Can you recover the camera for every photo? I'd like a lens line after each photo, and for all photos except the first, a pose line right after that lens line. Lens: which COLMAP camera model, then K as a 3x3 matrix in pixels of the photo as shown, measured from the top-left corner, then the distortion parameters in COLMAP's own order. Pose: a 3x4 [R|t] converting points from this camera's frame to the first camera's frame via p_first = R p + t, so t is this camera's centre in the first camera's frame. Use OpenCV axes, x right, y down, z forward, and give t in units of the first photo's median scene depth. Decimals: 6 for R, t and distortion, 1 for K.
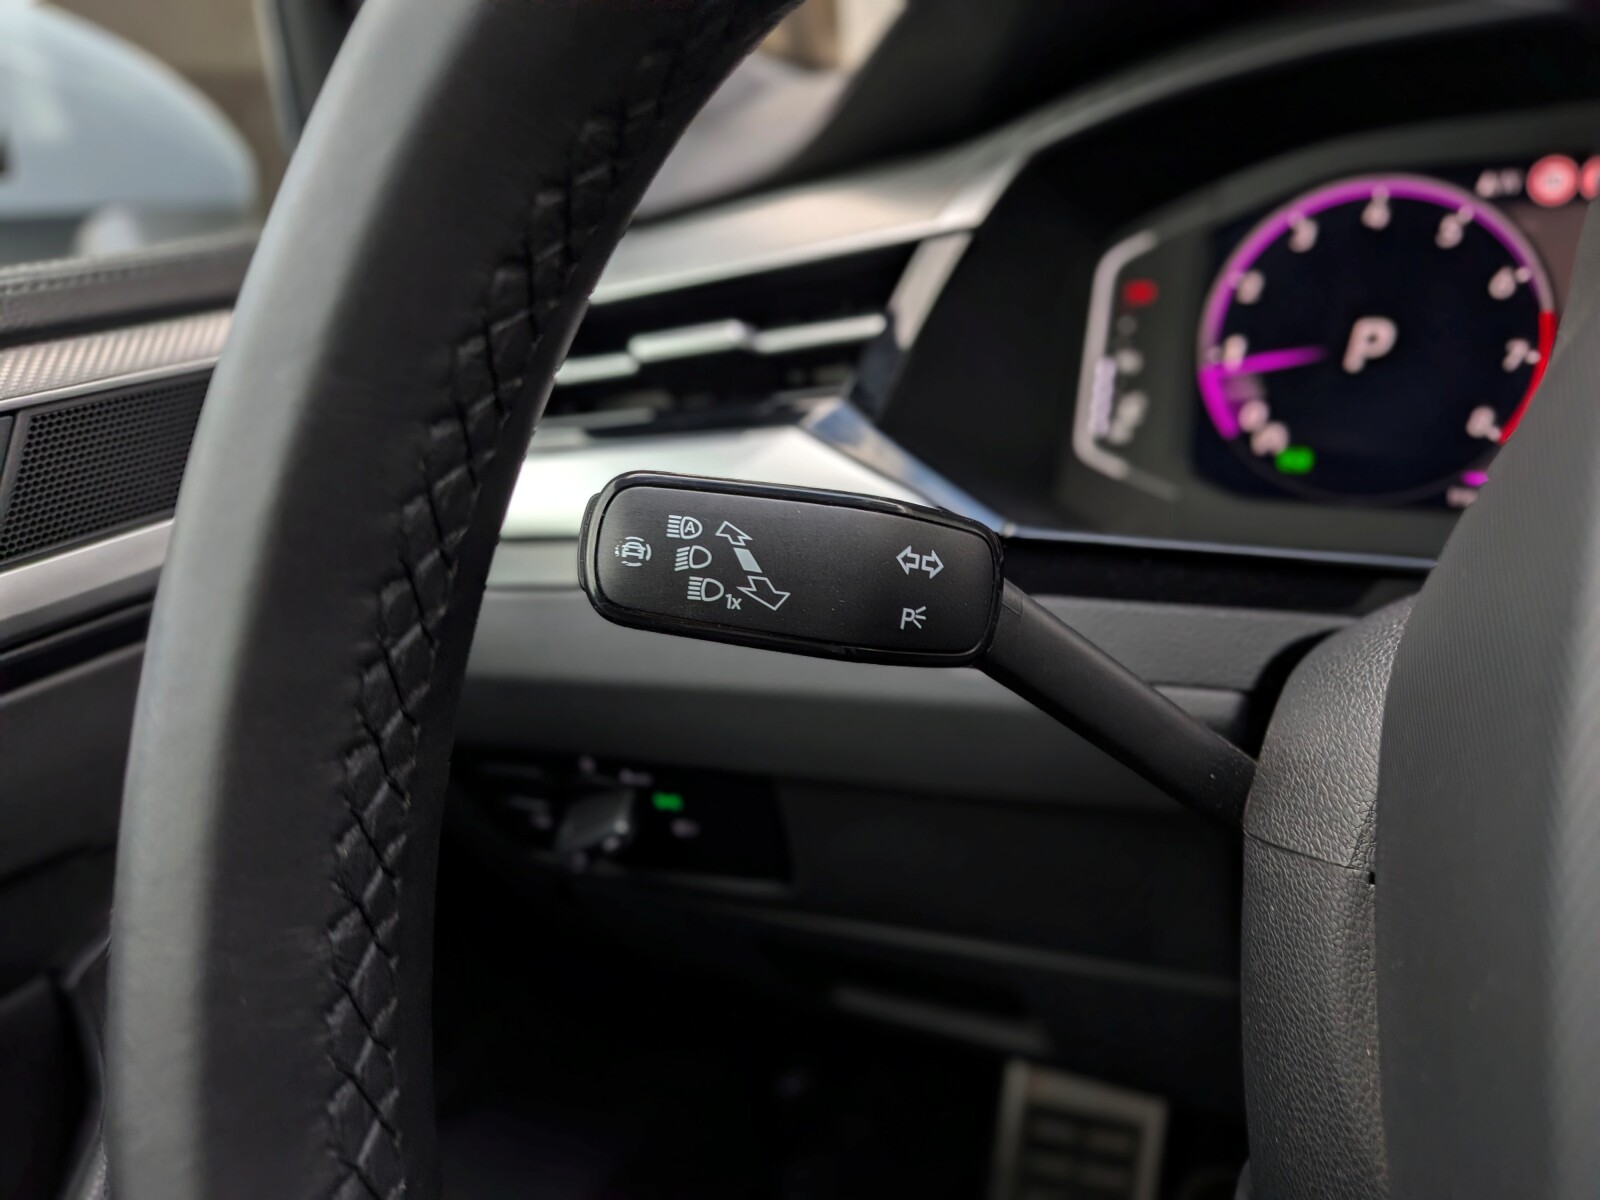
lens RADIAL K [[1200.3, 0, 813.7], [0, 1200.3, 585.2], [0, 0, 1]] dist [0.032125, -0.058165]
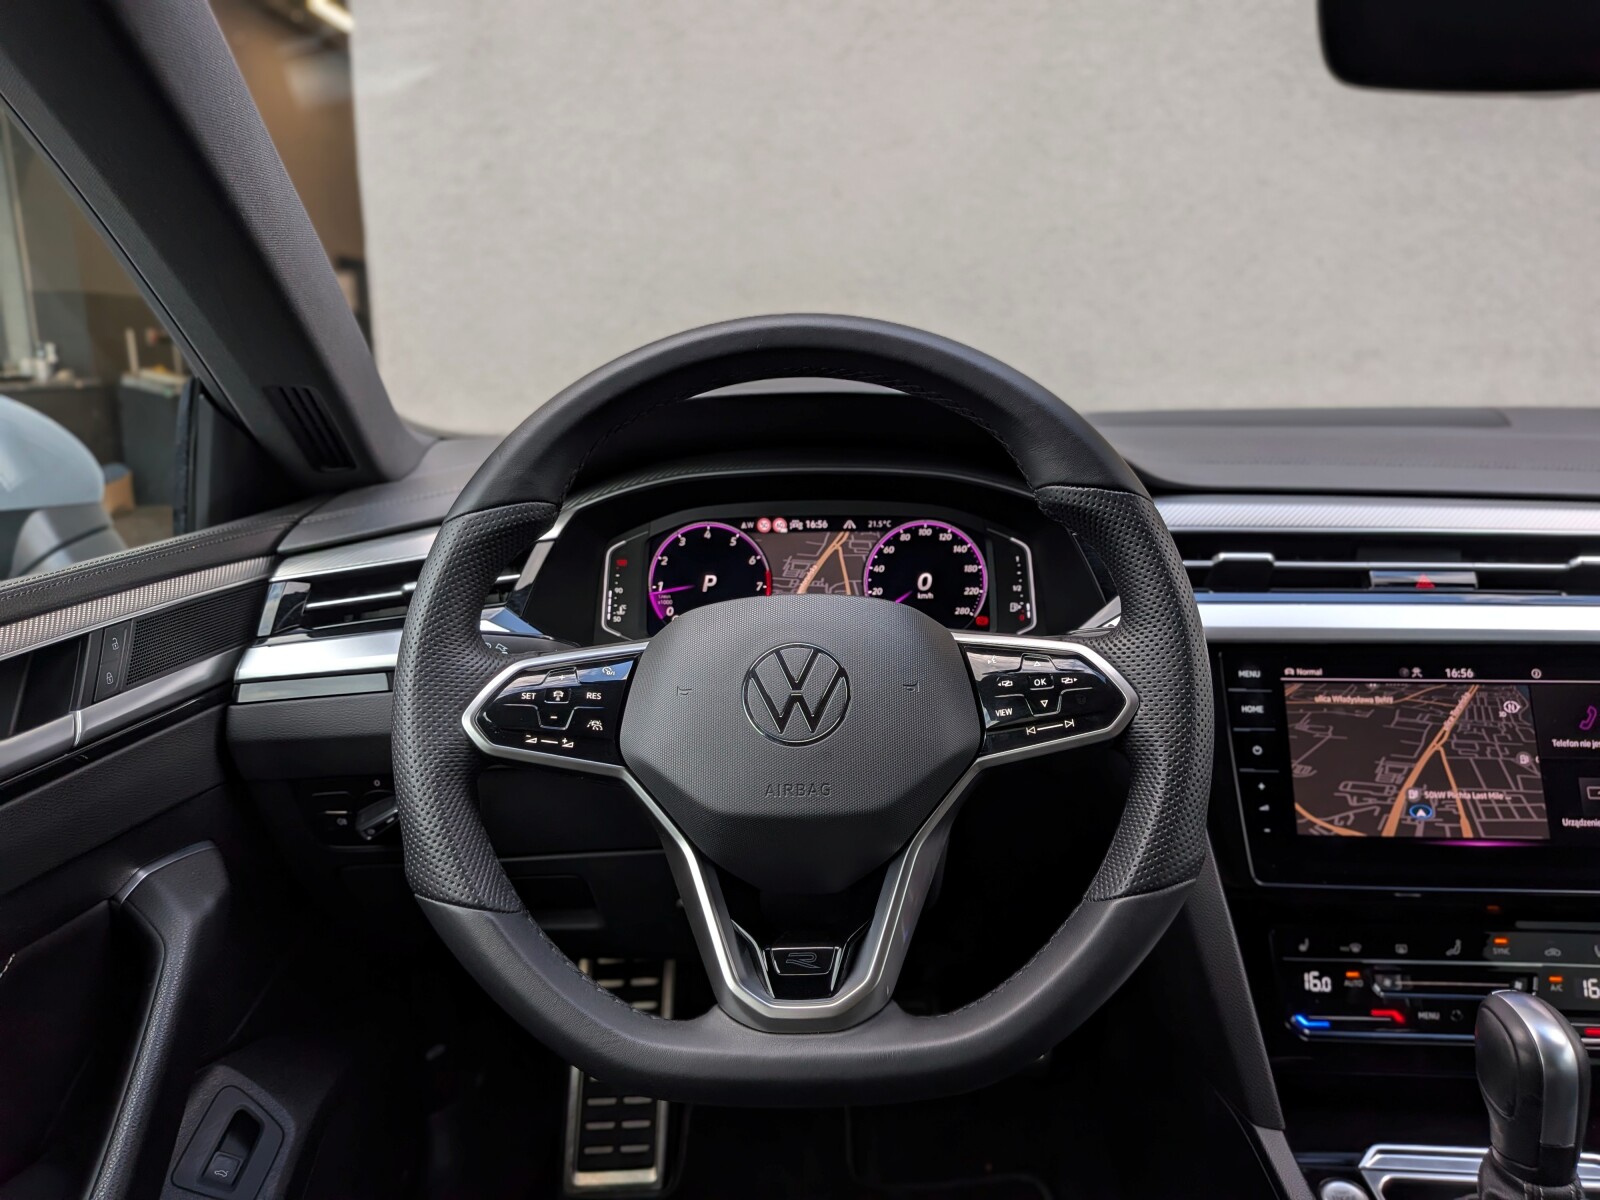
lens RADIAL K [[1162.2, 0, 804.6], [0, 1162.2, 595.1], [0, 0, 1]] dist [0.051540, -0.097533]
pose [[0.917764, -0.017166, 0.396755, -0.338102], [0.086291, 0.983815, -0.157042, 0.233081], [-0.387638, 0.178364, 0.904391, -1.314202]]
